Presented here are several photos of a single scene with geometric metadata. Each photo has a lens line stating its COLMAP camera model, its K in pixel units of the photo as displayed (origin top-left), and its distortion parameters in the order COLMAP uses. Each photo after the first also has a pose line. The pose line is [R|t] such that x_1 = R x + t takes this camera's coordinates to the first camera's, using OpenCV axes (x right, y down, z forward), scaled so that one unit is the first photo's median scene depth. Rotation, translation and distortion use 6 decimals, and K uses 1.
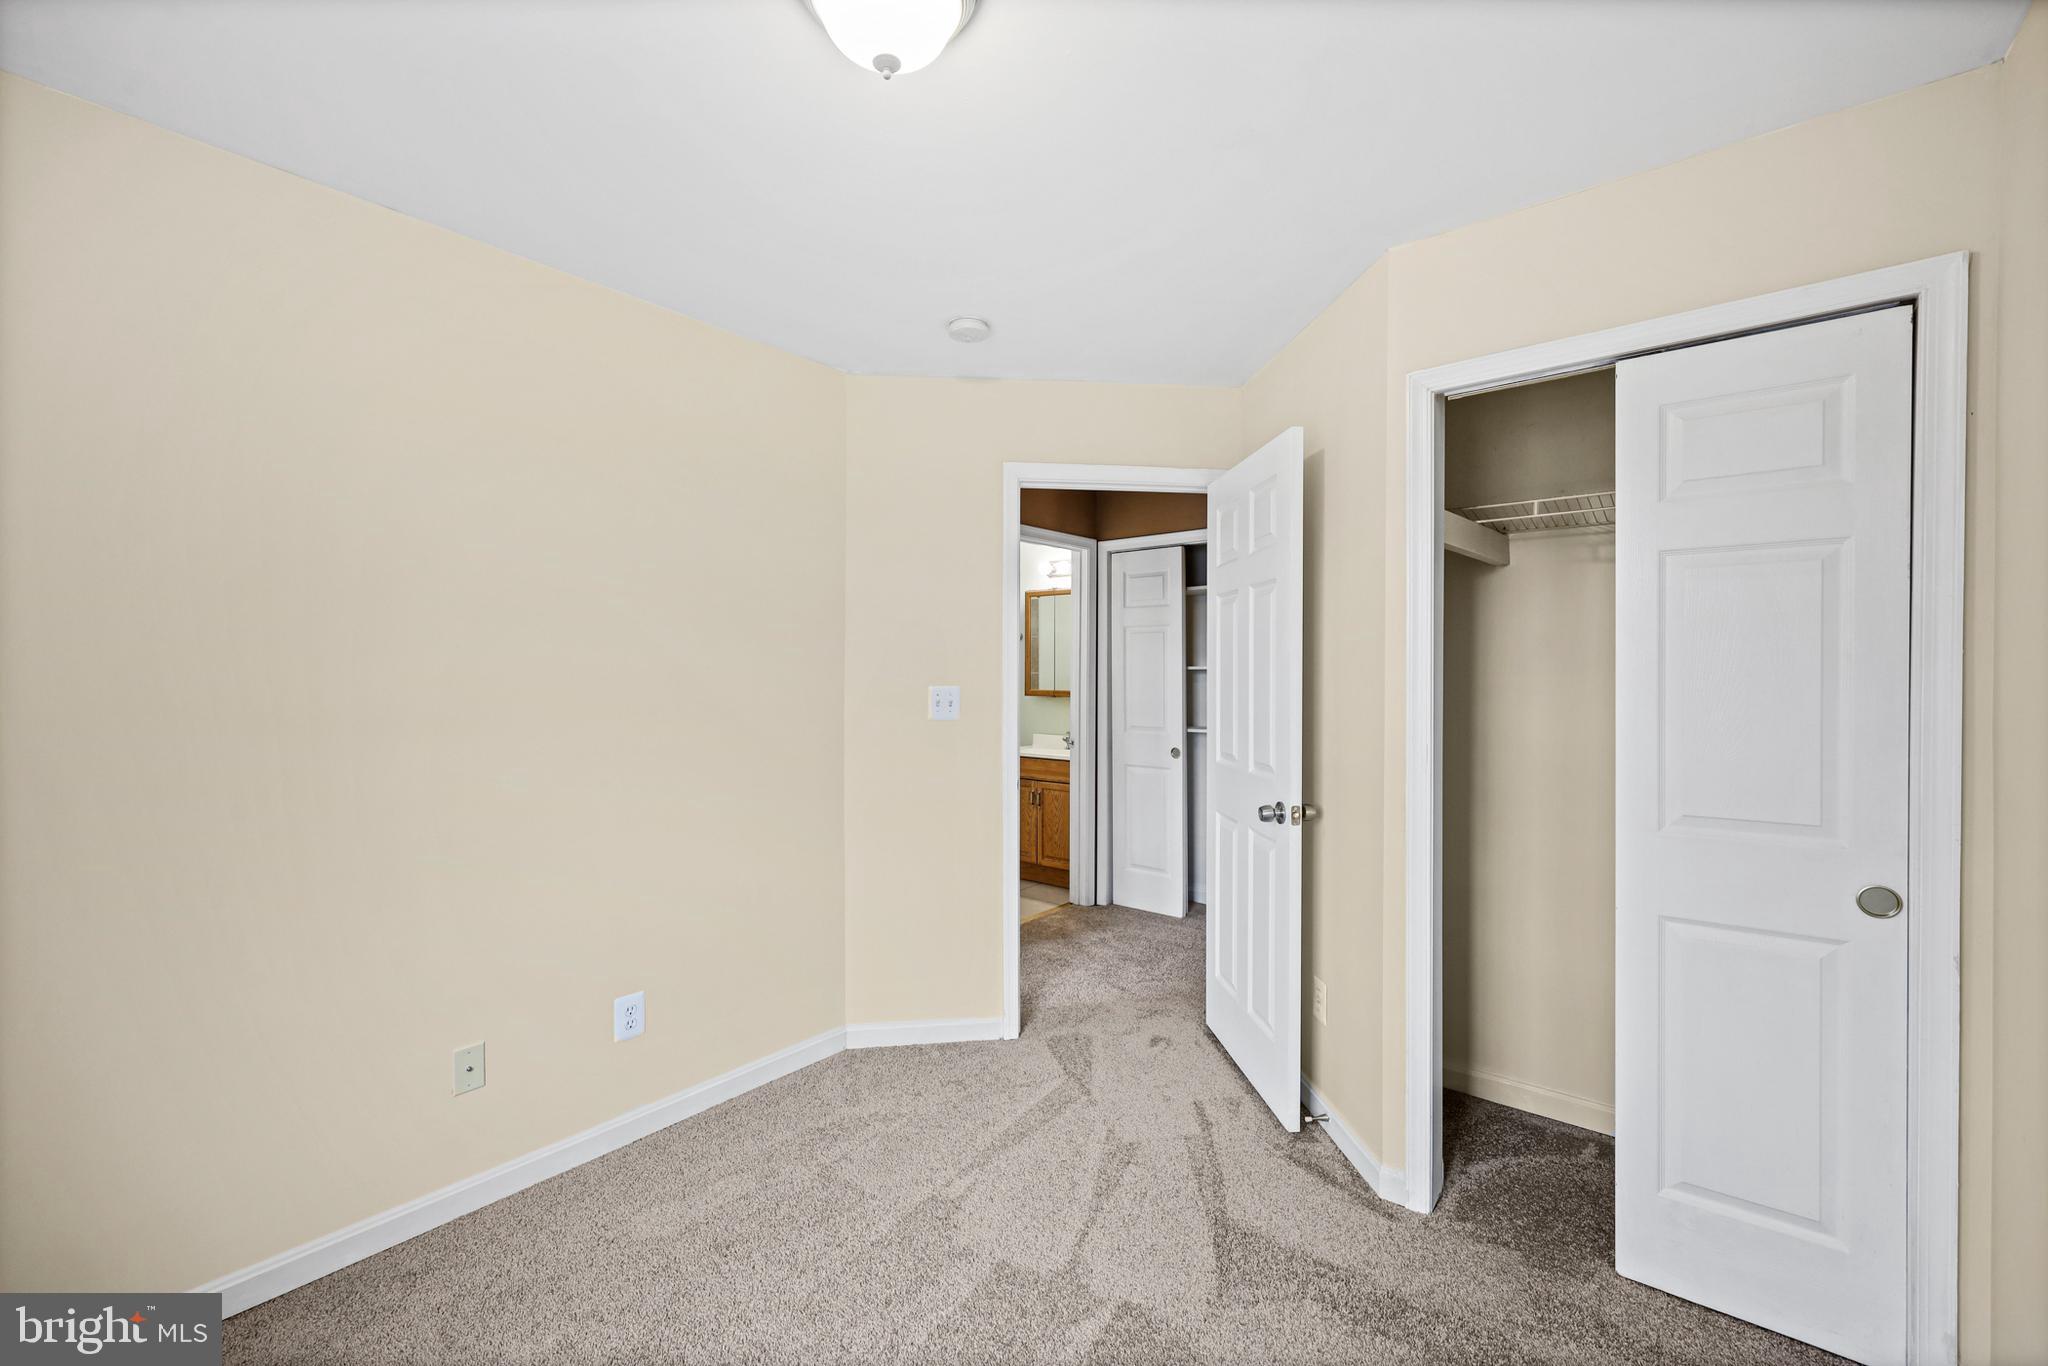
lens RADIAL K [[832.2, 0, 1024.1], [0, 832.2, 676.7], [0, 0, 1]] dist [-0.001340, -0.000842]
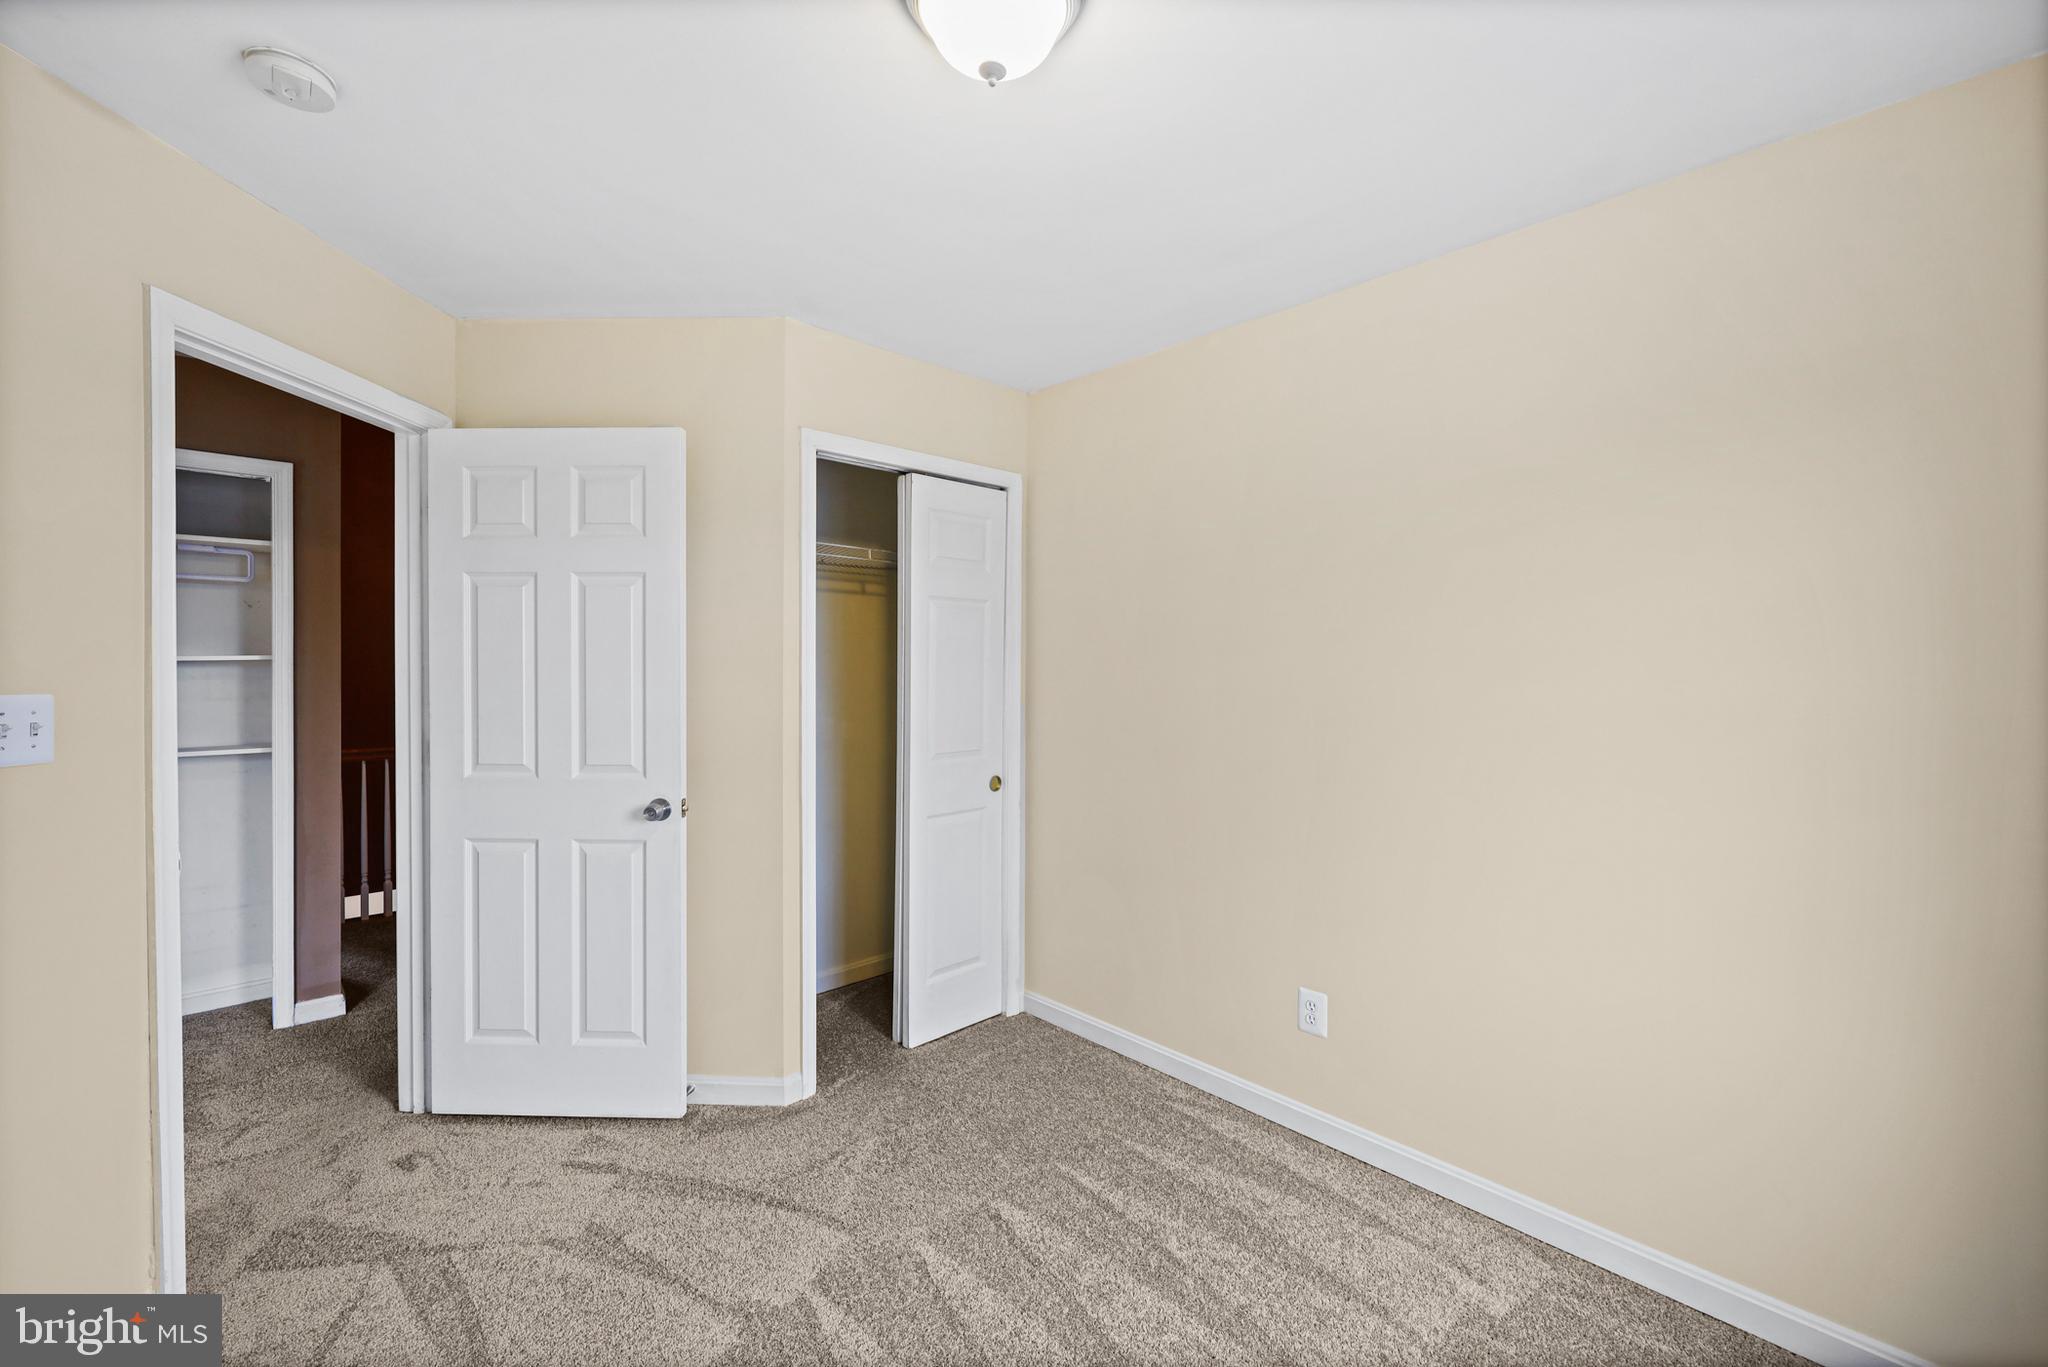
lens RADIAL K [[832.2, 0, 1024.0], [0, 832.2, 679.2], [0, 0, 1]] dist [-0.001340, -0.000842]
pose [[0.122438, -0.012910, 0.992392, -0.620842], [0.001903, 0.999917, 0.012773, -0.003457], [-0.992474, 0.000325, 0.122452, 0.446668]]
